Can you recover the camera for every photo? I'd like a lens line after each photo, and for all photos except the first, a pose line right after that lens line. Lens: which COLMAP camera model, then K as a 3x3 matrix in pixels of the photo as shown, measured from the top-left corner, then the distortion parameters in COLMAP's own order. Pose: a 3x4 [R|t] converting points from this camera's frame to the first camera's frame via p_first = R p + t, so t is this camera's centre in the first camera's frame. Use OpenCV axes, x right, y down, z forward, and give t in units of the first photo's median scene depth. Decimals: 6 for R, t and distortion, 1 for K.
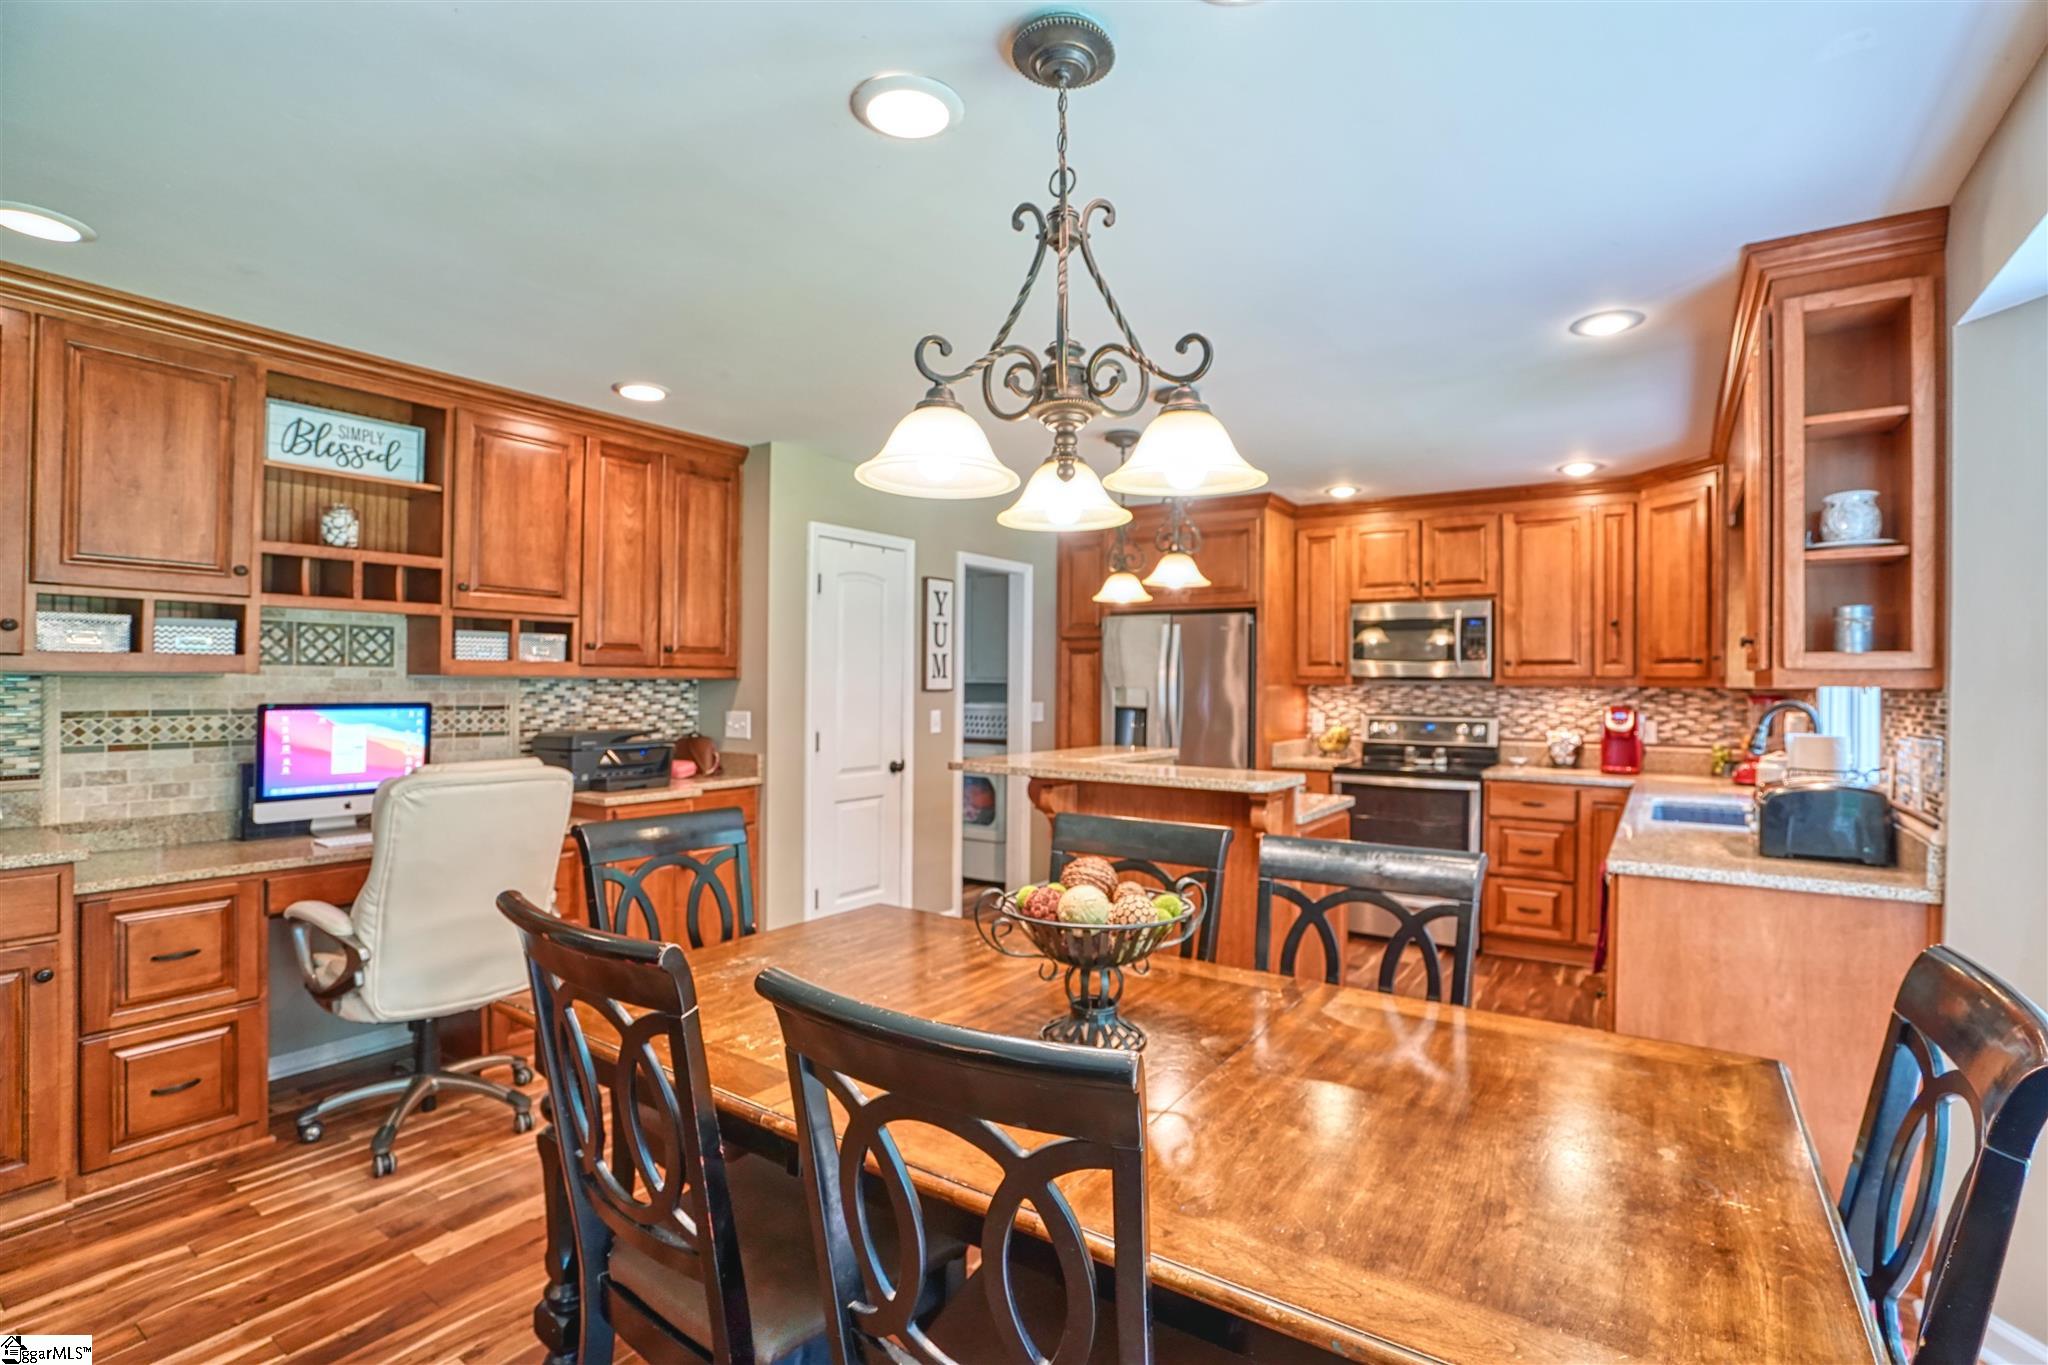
lens RADIAL K [[964.3, 0, 1023.6], [0, 964.3, 679.2], [0, 0, 1]] dist [-0.057410, 0.023511]
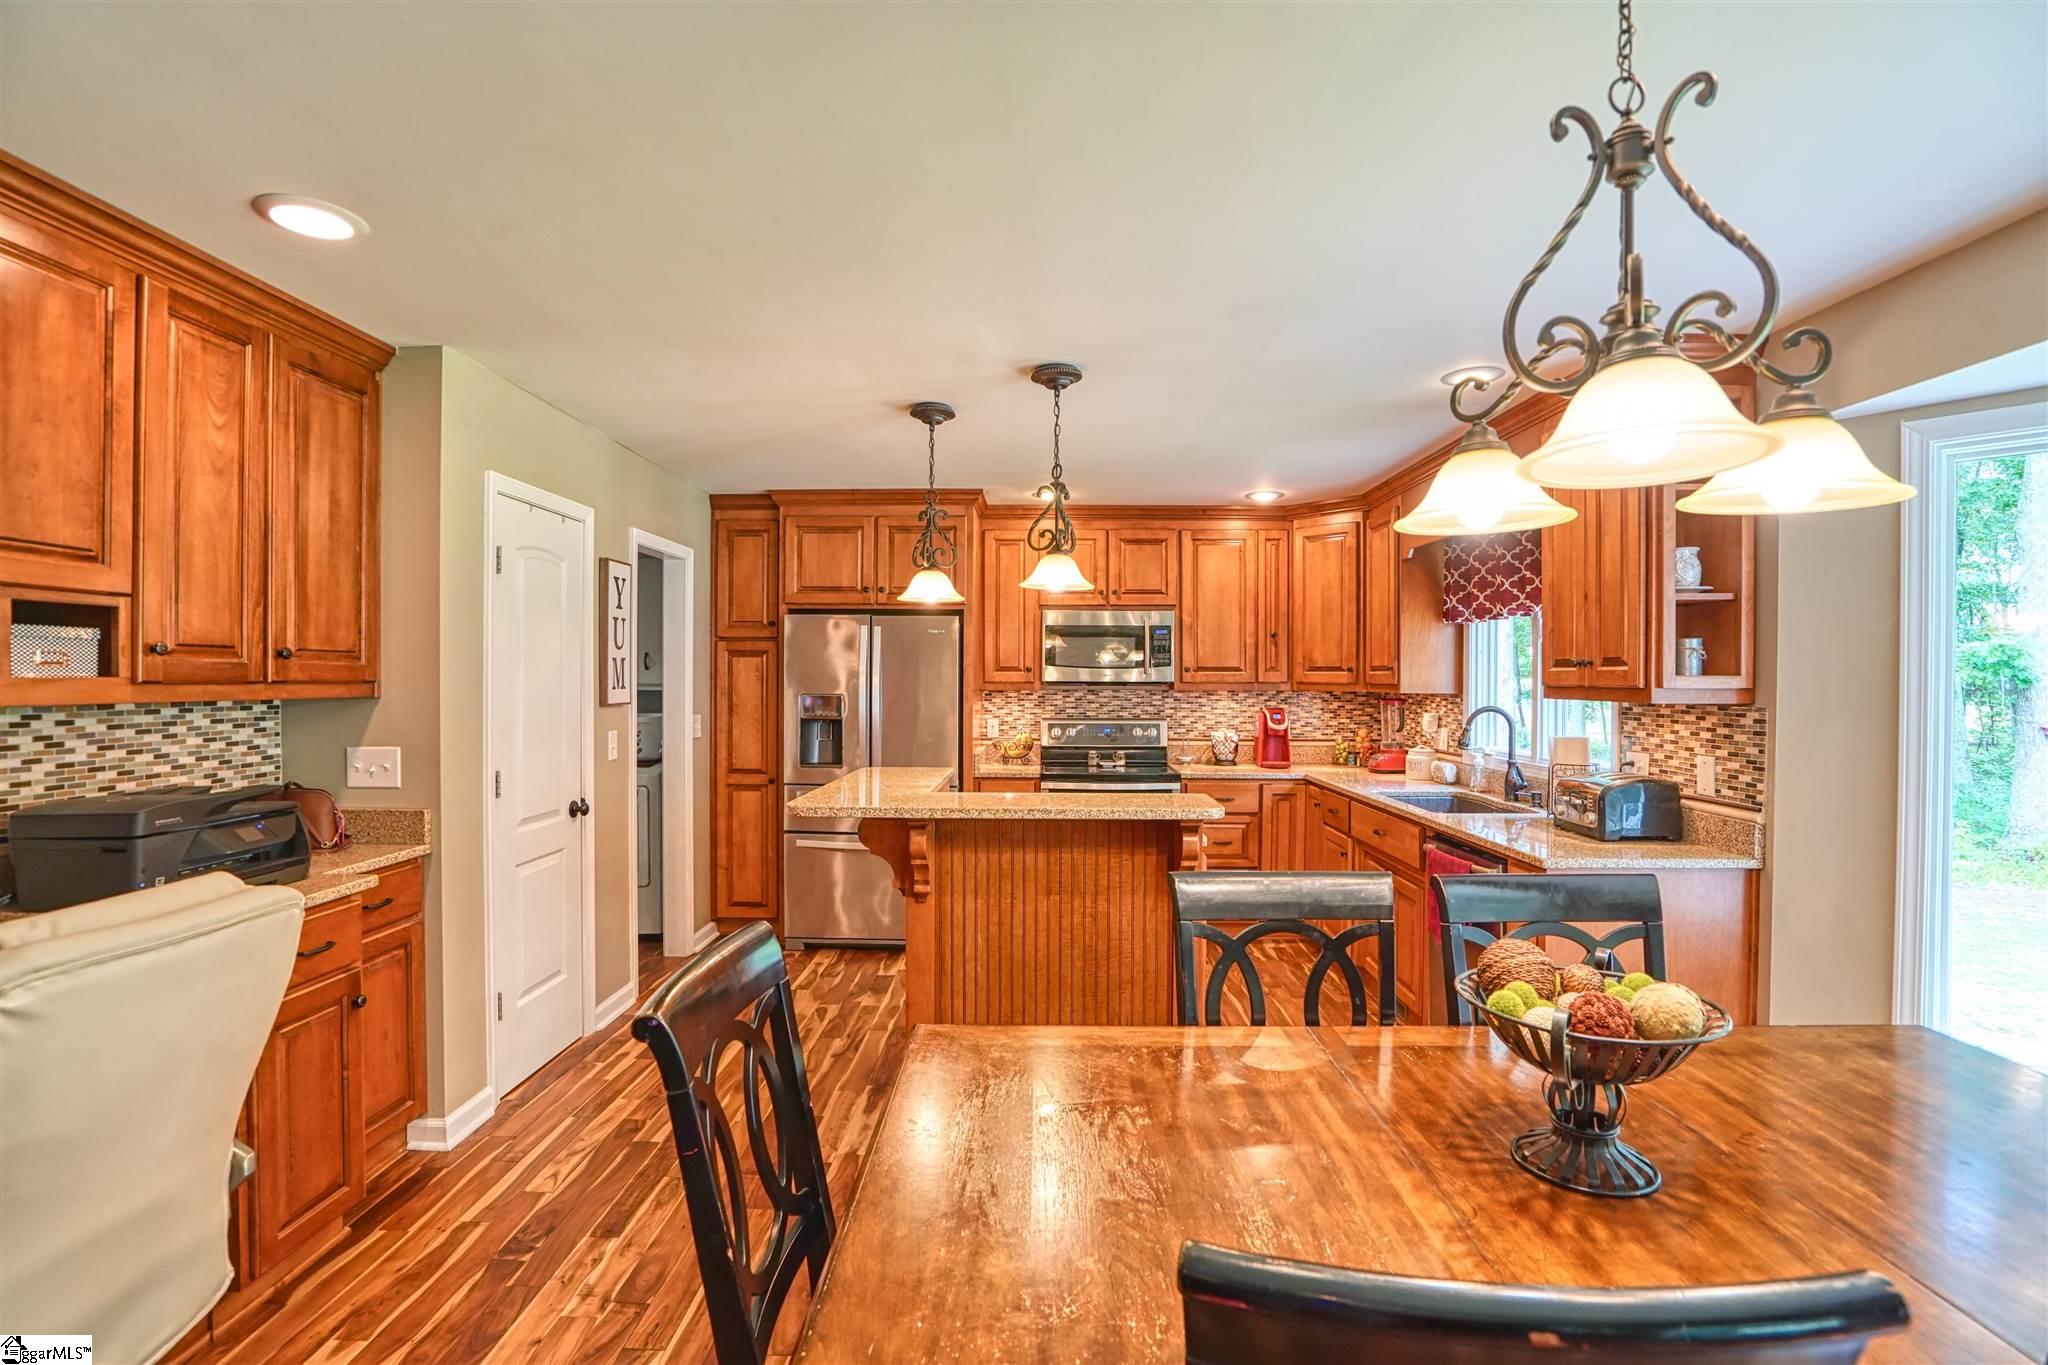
lens RADIAL K [[964.3, 0, 1023.6], [0, 964.3, 679.2], [0, 0, 1]] dist [-0.057410, 0.023511]
pose [[0.837873, -0.006066, 0.545831, -0.254611], [0.002275, 0.999968, 0.007621, -0.015524], [-0.545860, -0.005143, 0.837861, 0.197591]]
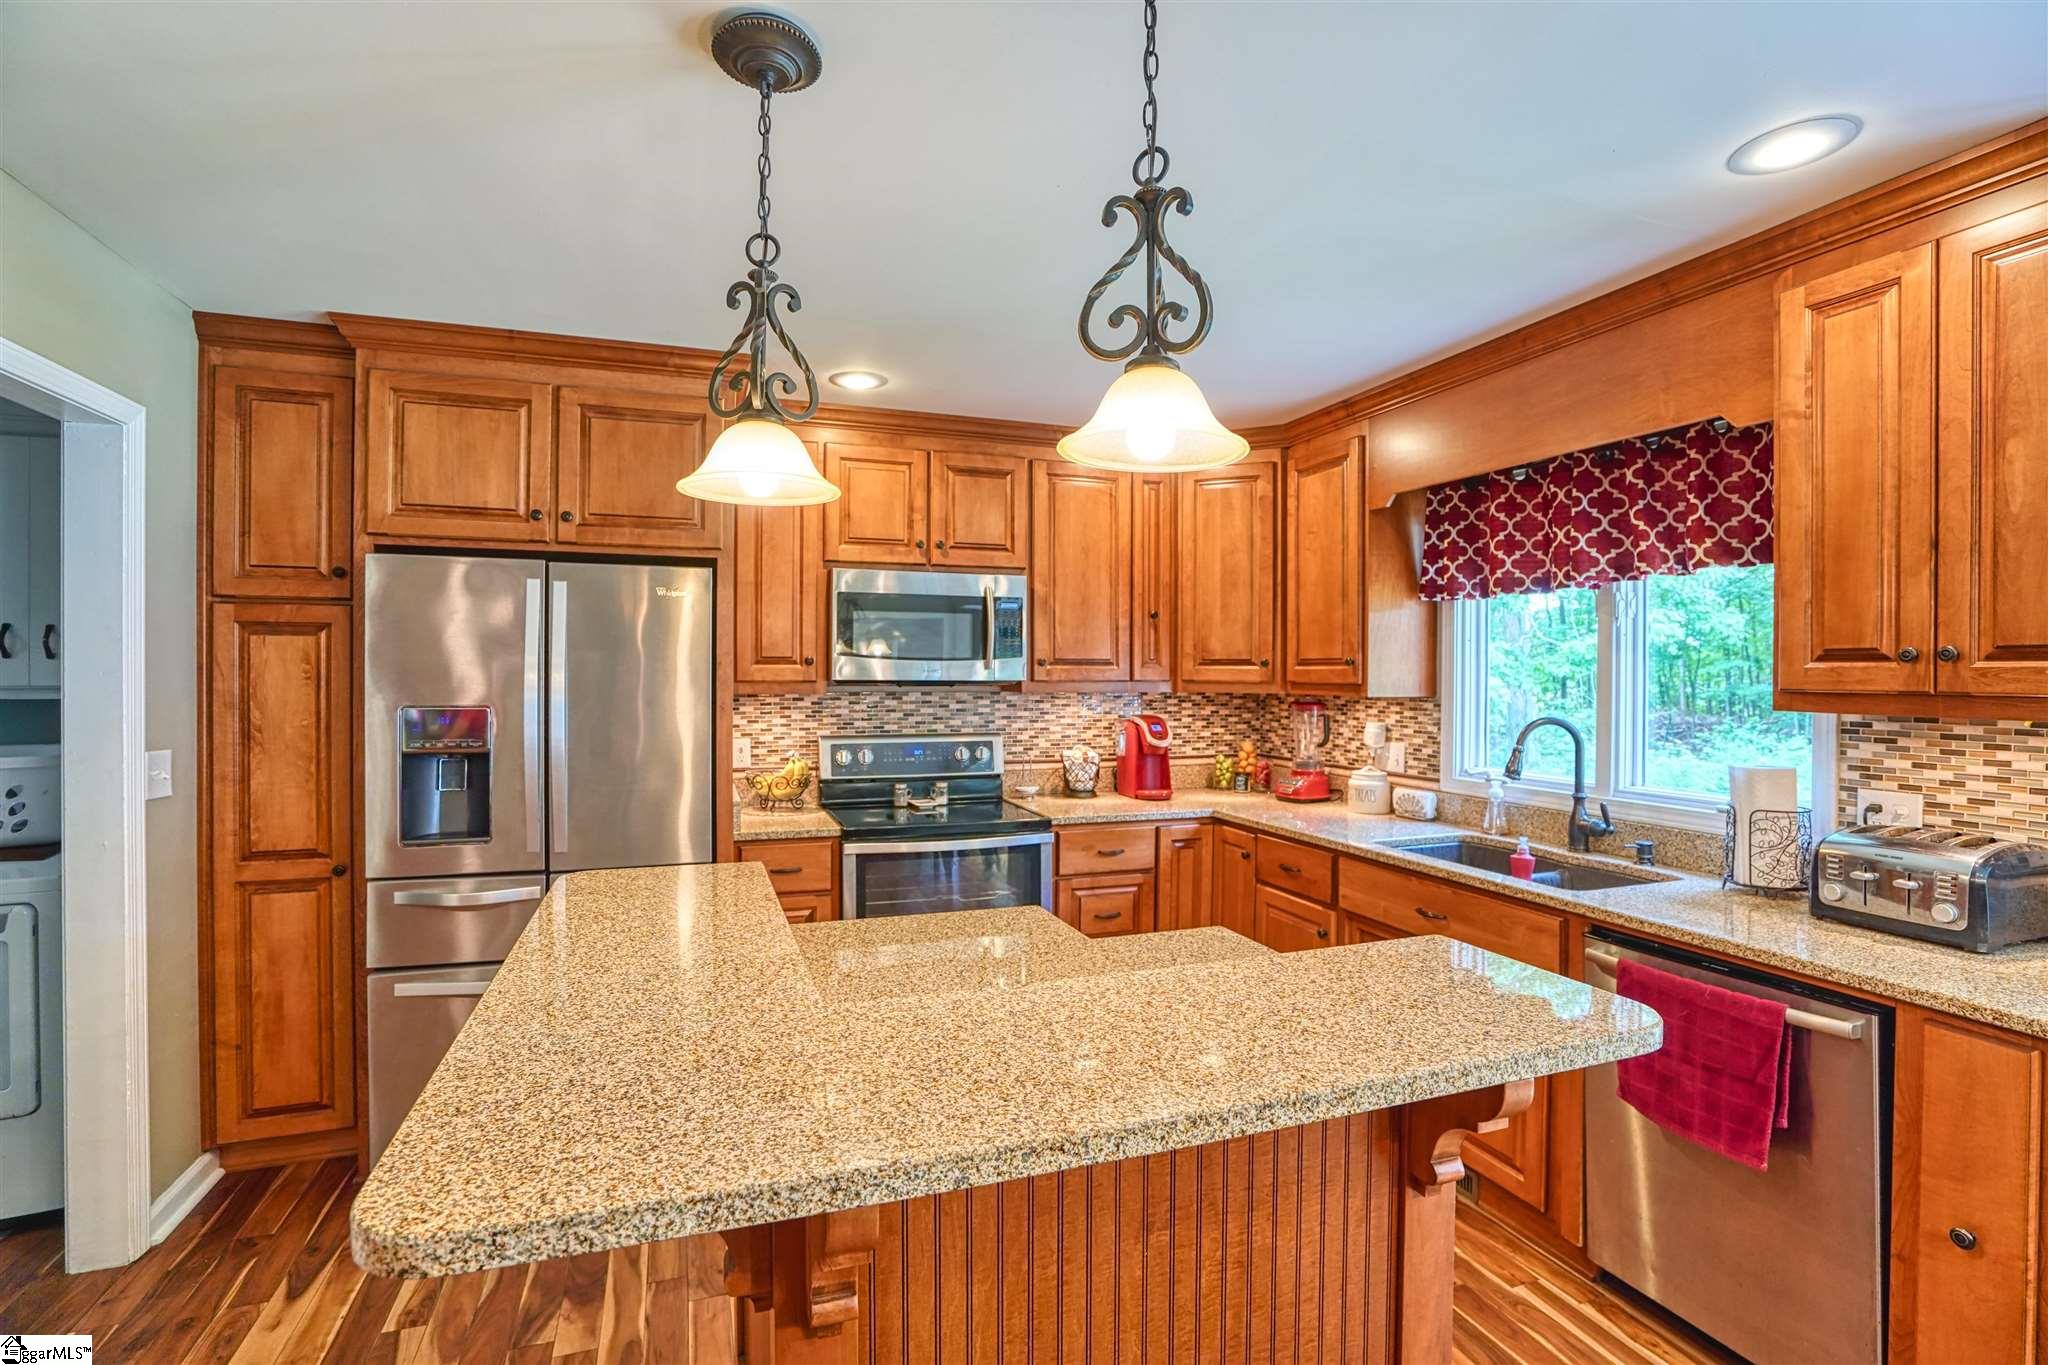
lens RADIAL K [[956.1, 0, 1013.7], [0, 956.1, 677.6], [0, 0, 1]] dist [-0.068674, 0.035183]
pose [[0.594473, -0.009923, 0.804054, -0.108695], [-0.001239, 0.999911, 0.013255, -0.015814], [-0.804114, -0.008876, 0.594408, 0.605845]]
